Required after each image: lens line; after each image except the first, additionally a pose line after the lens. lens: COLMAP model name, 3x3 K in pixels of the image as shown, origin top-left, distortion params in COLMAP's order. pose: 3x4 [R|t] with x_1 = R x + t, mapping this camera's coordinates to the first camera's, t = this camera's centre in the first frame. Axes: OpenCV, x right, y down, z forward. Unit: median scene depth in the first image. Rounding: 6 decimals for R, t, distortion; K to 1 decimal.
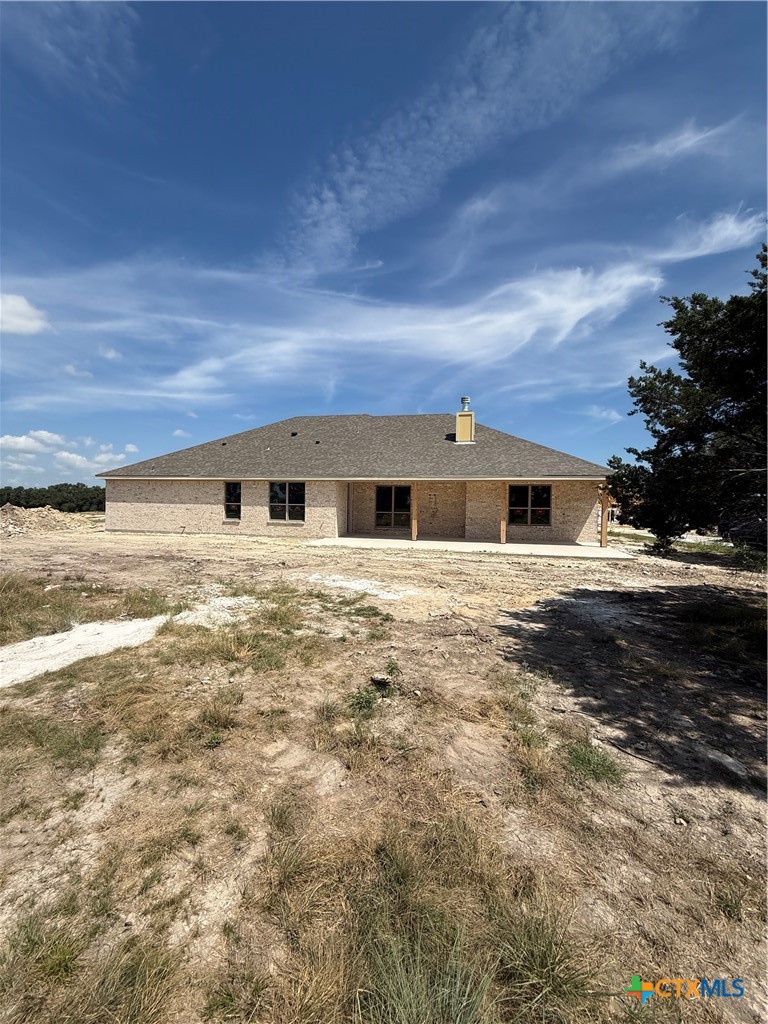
lens RADIAL K [[407.0, 0, 385.0], [0, 407.0, 513.4], [0, 0, 1]] dist [0.000460, -0.000066]
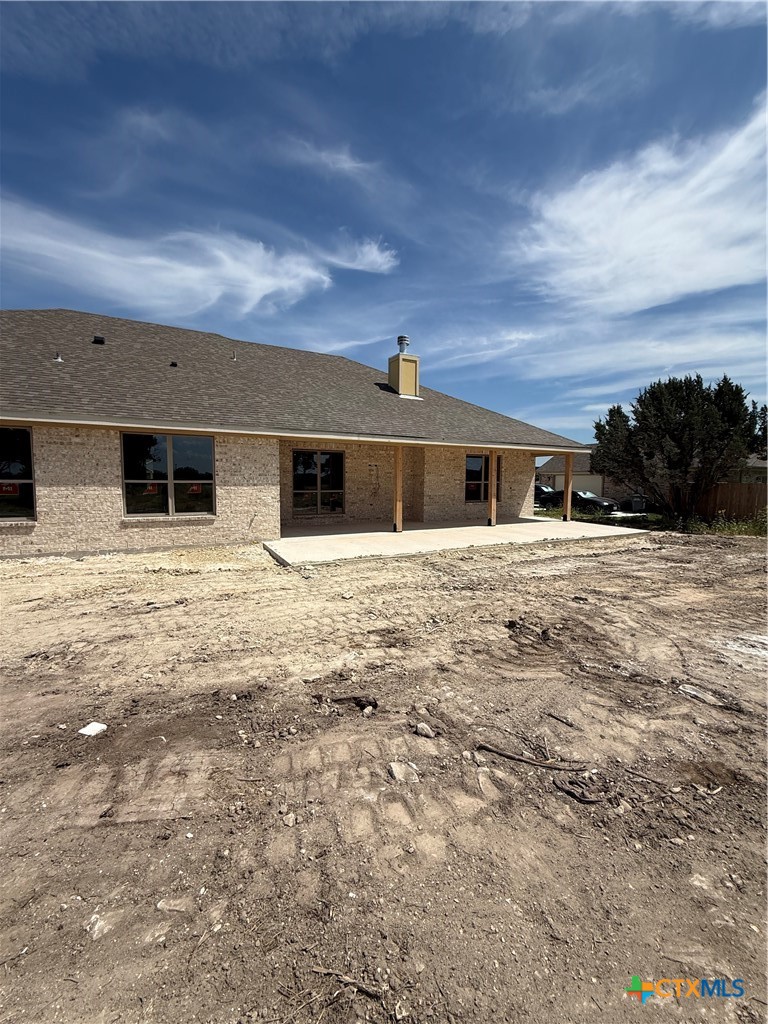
lens RADIAL K [[407.0, 0, 385.0], [0, 407.0, 513.4], [0, 0, 1]] dist [0.000460, -0.000066]
pose [[0.752359, -0.066015, 0.655437, -0.365897], [0.020912, 0.996858, 0.076398, -0.015791], [-0.658421, -0.043773, 0.751376, 0.462179]]
